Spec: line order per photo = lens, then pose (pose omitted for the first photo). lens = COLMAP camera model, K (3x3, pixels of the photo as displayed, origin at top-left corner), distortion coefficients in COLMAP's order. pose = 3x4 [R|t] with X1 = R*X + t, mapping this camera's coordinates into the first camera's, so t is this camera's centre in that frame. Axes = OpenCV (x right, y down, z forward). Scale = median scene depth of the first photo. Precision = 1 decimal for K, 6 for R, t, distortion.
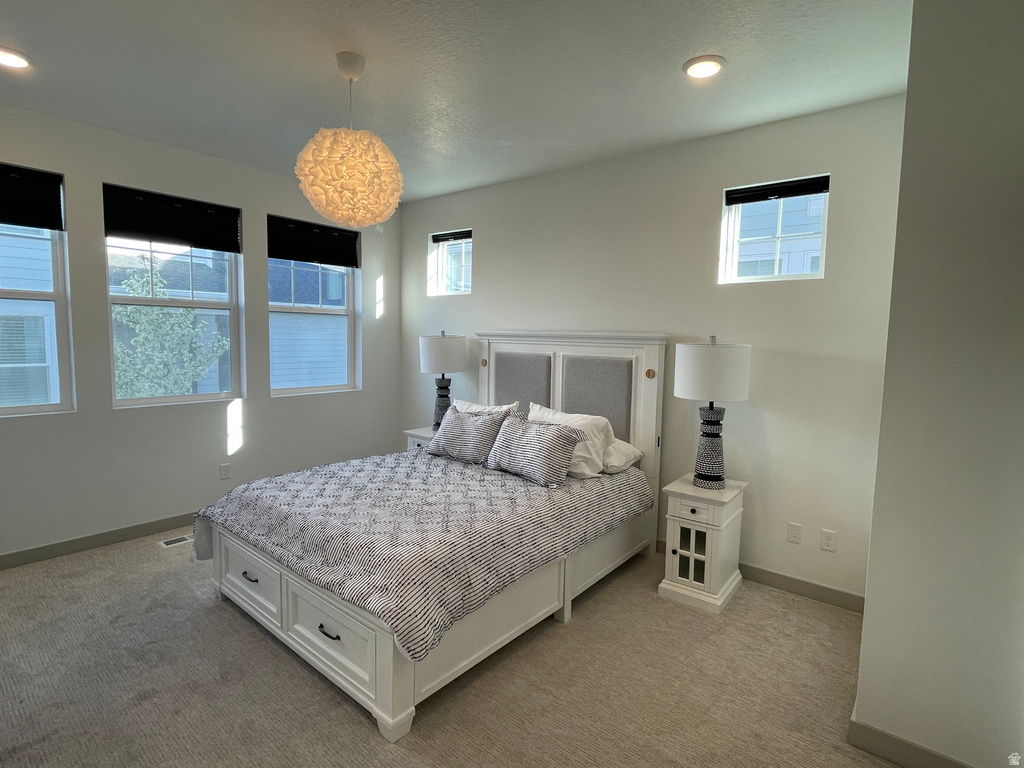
lens RADIAL K [[522.5, 0, 514.2], [0, 522.5, 380.2], [0, 0, 1]] dist [-0.003203, -0.001942]
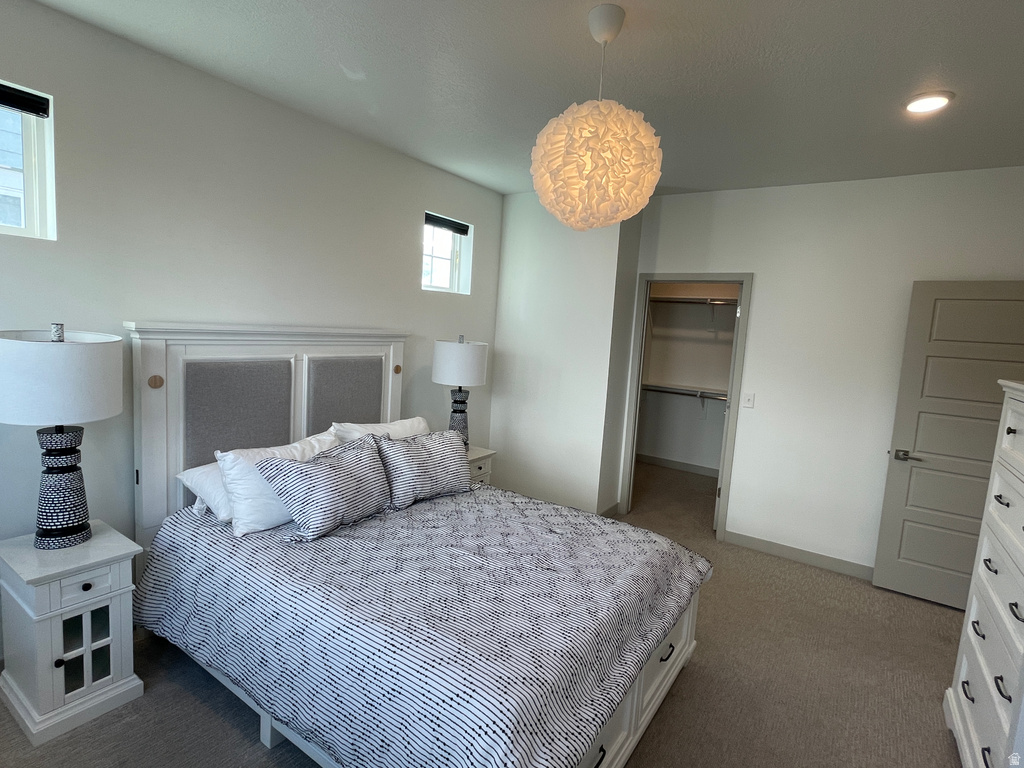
lens RADIAL K [[522.5, 0, 509.4], [0, 522.5, 380.9], [0, 0, 1]] dist [-0.003203, -0.001942]
pose [[-0.086992, -0.133295, 0.987251, -0.805368], [0.025307, 0.990393, 0.135949, -0.127536], [-0.995888, 0.036811, -0.082782, 0.867022]]
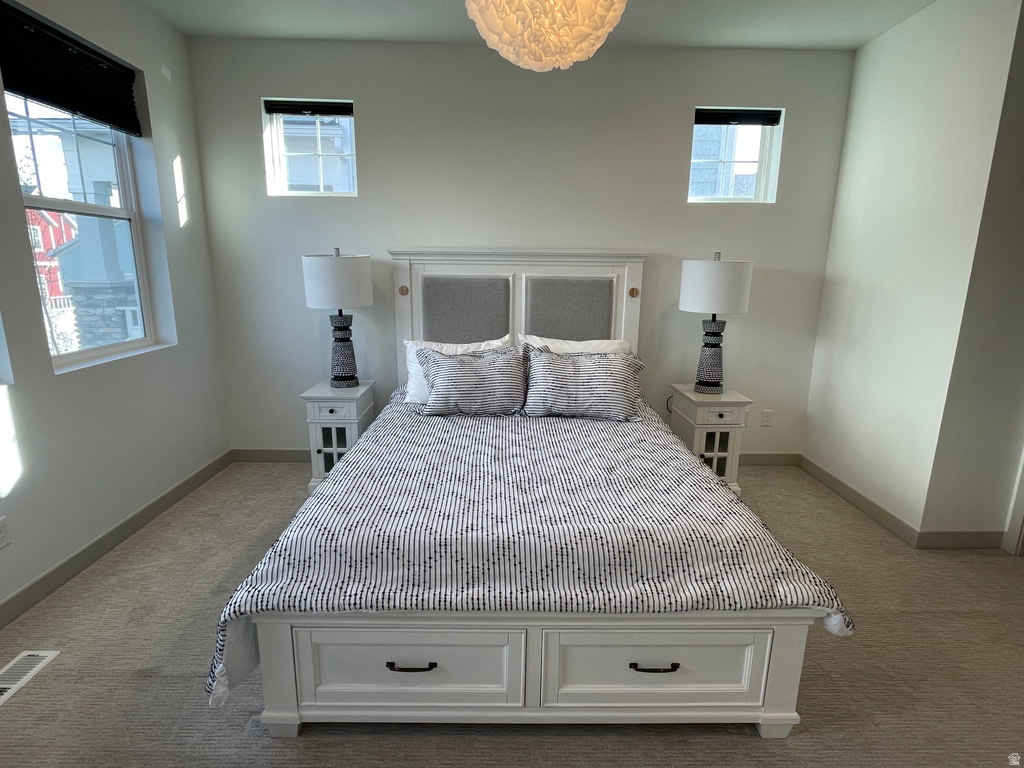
lens RADIAL K [[522.5, 0, 511.8], [0, 522.5, 380.2], [0, 0, 1]] dist [-0.003203, -0.001942]
pose [[0.760568, -0.151450, 0.631347, -0.566575], [0.061991, 0.984910, 0.161586, -0.022889], [-0.646292, -0.083760, 0.758480, 0.386531]]
